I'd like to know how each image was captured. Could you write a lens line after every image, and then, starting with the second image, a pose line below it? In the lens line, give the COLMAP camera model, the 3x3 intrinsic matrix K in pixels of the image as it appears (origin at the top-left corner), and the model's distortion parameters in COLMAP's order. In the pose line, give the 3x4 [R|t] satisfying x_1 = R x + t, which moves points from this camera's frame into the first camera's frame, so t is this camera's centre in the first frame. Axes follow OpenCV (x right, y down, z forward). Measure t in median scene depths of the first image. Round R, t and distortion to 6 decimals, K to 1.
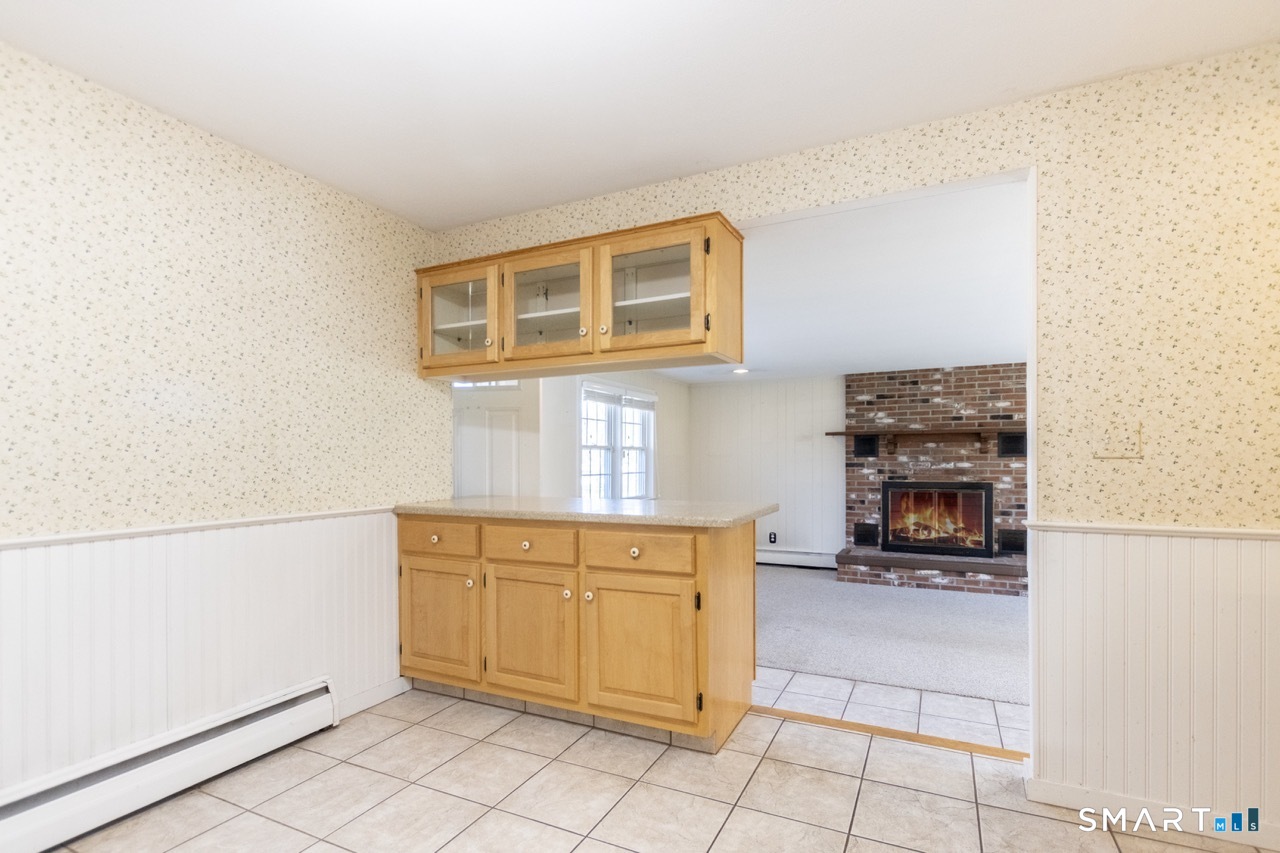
lens RADIAL K [[605.7, 0, 640.5], [0, 605.7, 458.9], [0, 0, 1]] dist [0.009312, -0.000154]
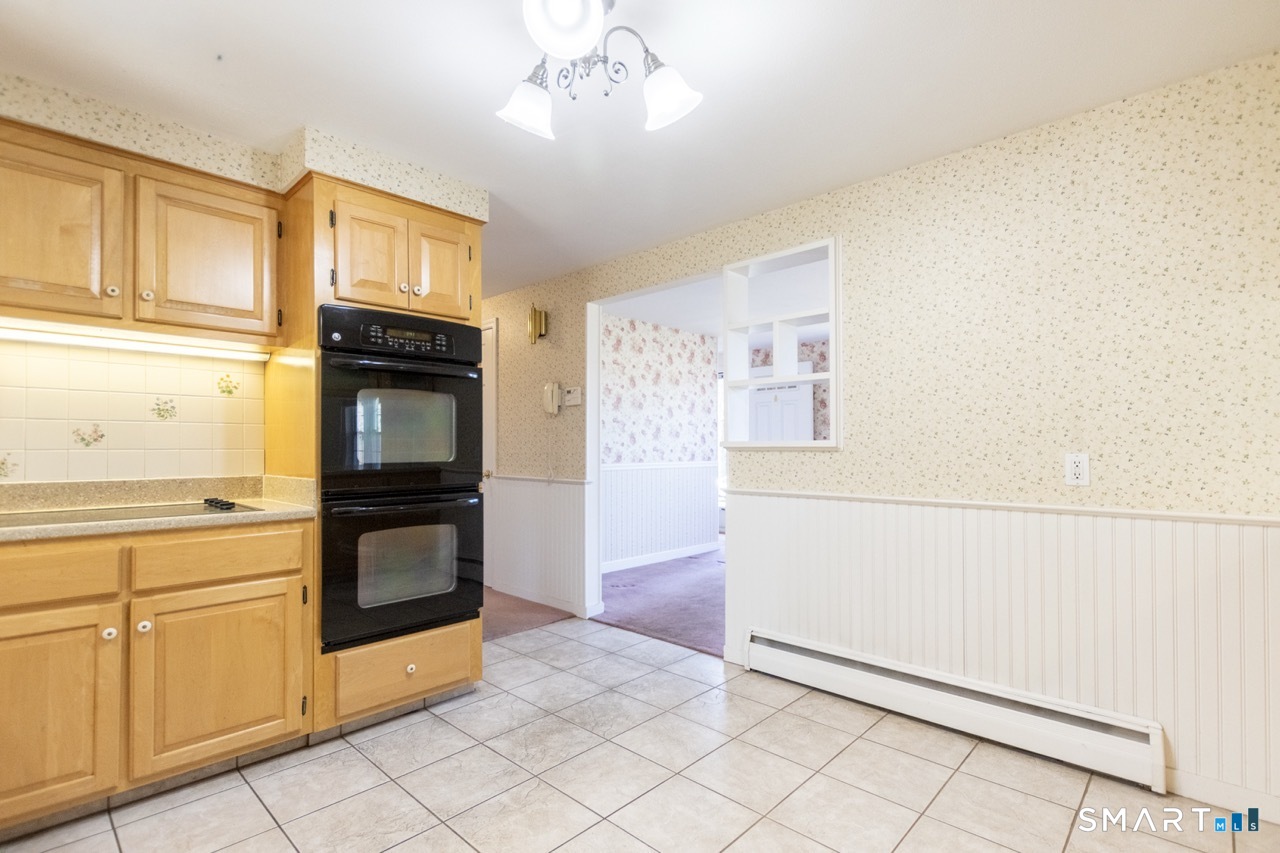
lens RADIAL K [[598.3, 0, 640.4], [0, 598.3, 439.1], [0, 0, 1]] dist [0.002457, -0.000528]
pose [[-0.290512, -0.005549, -0.956855, 0.325907], [0.005708, 0.999955, -0.007532, -0.002574], [0.956854, -0.007650, -0.290468, 0.478425]]
